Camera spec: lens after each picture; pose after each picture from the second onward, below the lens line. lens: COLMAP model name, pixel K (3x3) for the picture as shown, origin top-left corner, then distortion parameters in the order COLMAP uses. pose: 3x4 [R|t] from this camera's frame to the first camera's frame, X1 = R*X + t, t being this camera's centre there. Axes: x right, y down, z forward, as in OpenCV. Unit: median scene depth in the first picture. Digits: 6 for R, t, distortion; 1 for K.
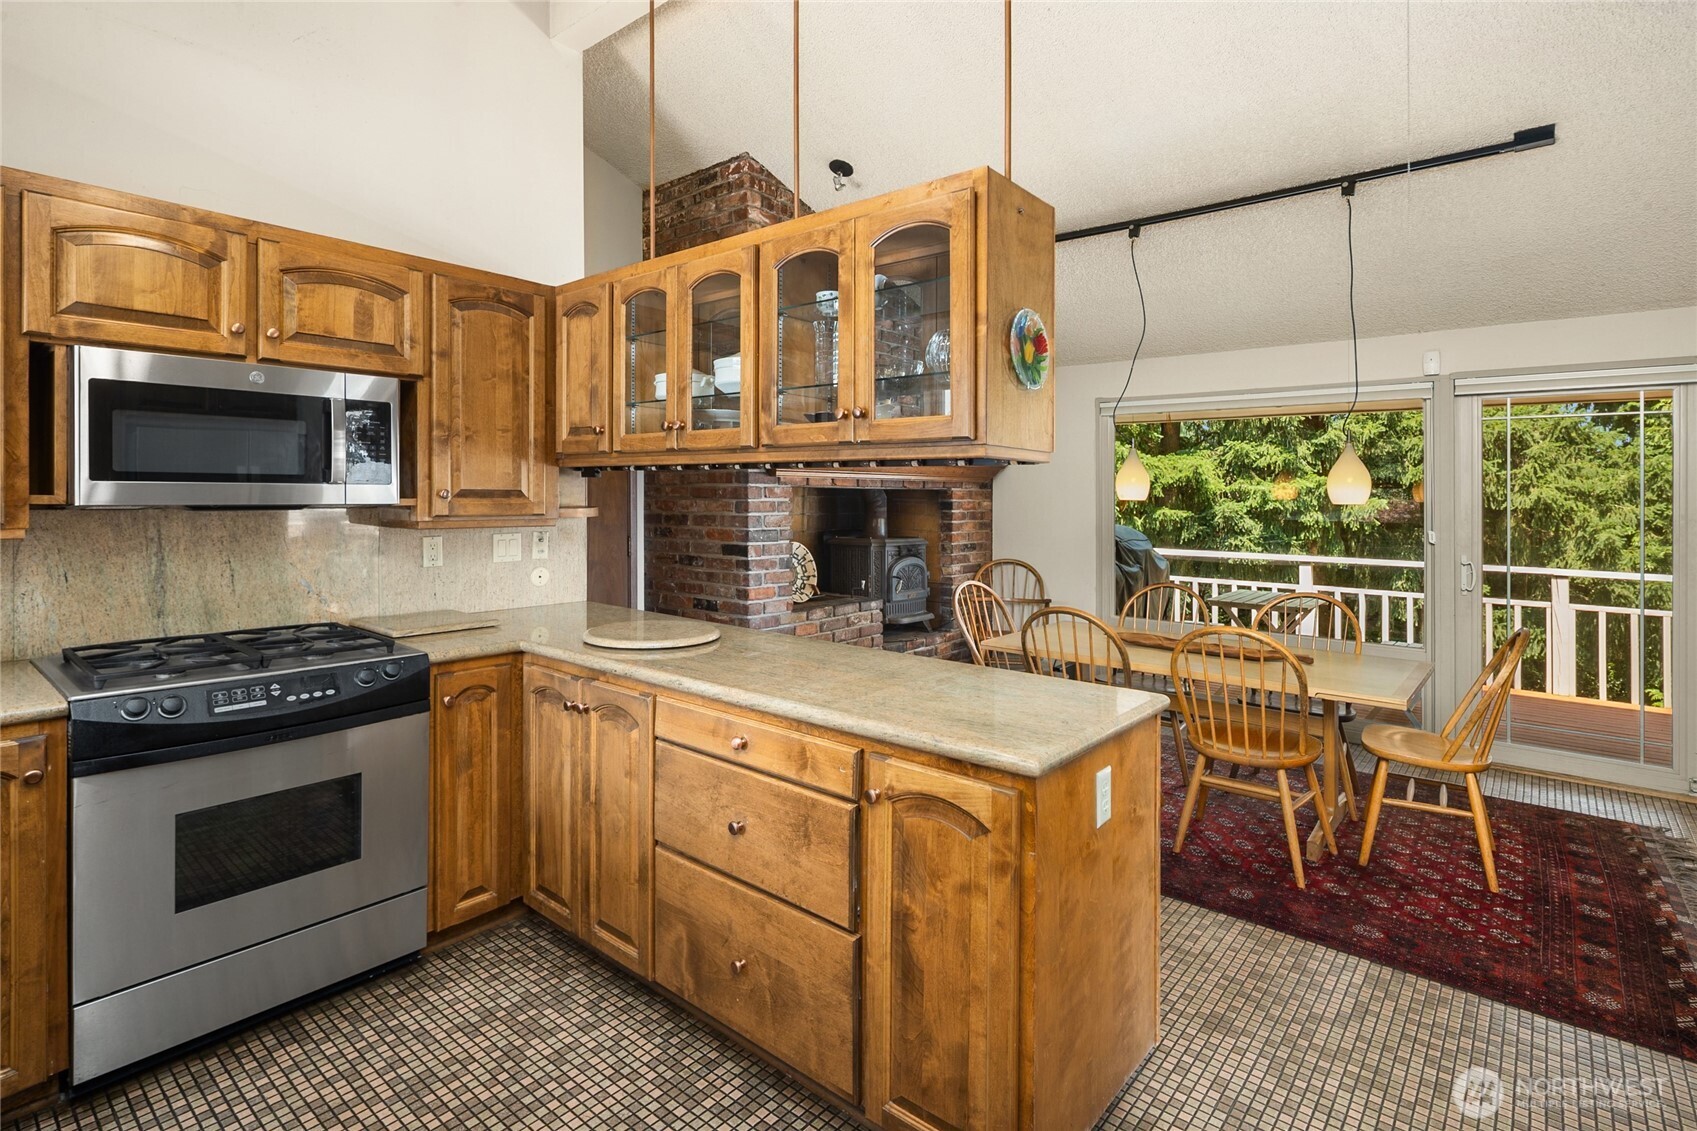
lens RADIAL K [[804.5, 0, 845.5], [0, 804.5, 484.8], [0, 0, 1]] dist [0.015393, -0.006553]
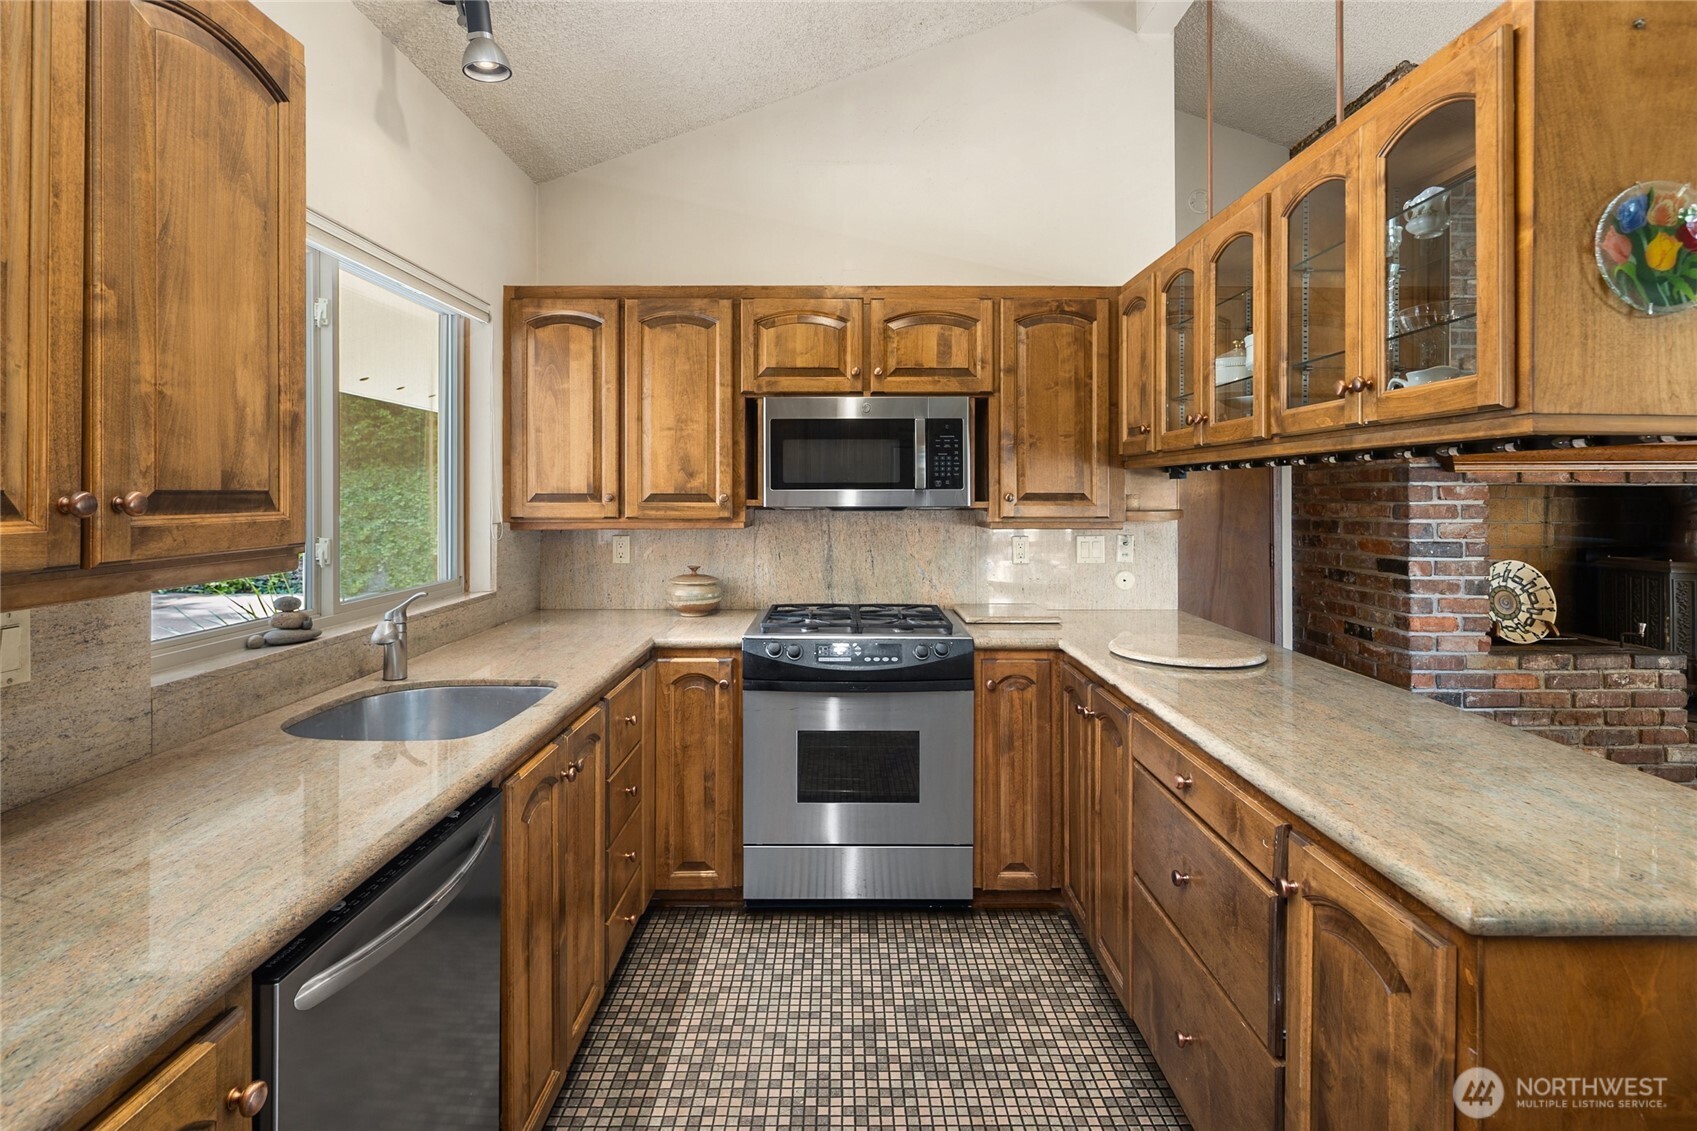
lens RADIAL K [[891.4, 0, 1013.1], [0, 891.4, 487.9], [0, 0, 1]] dist [0.009532, -0.000534]
pose [[0.660218, -0.016061, -0.750902, 0.382270], [0.014830, 0.999855, -0.008347, 0.007974], [0.750928, -0.005625, 0.660361, 0.187264]]
